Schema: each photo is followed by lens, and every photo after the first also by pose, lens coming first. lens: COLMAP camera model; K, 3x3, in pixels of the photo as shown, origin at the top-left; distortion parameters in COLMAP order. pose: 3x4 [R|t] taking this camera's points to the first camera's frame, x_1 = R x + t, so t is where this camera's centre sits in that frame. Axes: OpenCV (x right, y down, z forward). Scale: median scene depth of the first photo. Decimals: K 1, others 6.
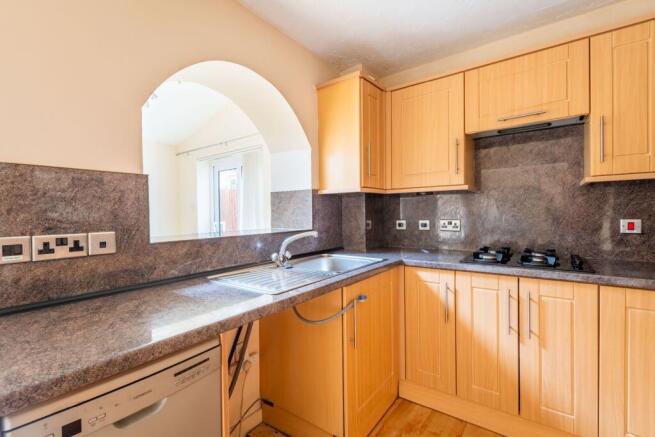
lens RADIAL K [[300.5, 0, 325.8], [0, 300.5, 217.7], [0, 0, 1]] dist [0.003234, -0.000069]
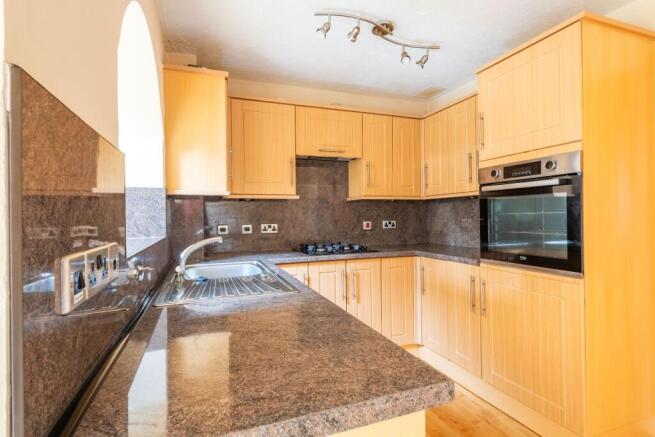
lens RADIAL K [[327.8, 0, 326.4], [0, 327.8, 217.2], [0, 0, 1]] dist [0.004466, 0.000144]
pose [[0.533392, 0.005691, 0.845849, -0.632742], [0.015399, 0.999746, -0.016437, 0.006577], [-0.845728, 0.021792, 0.533169, 0.169988]]
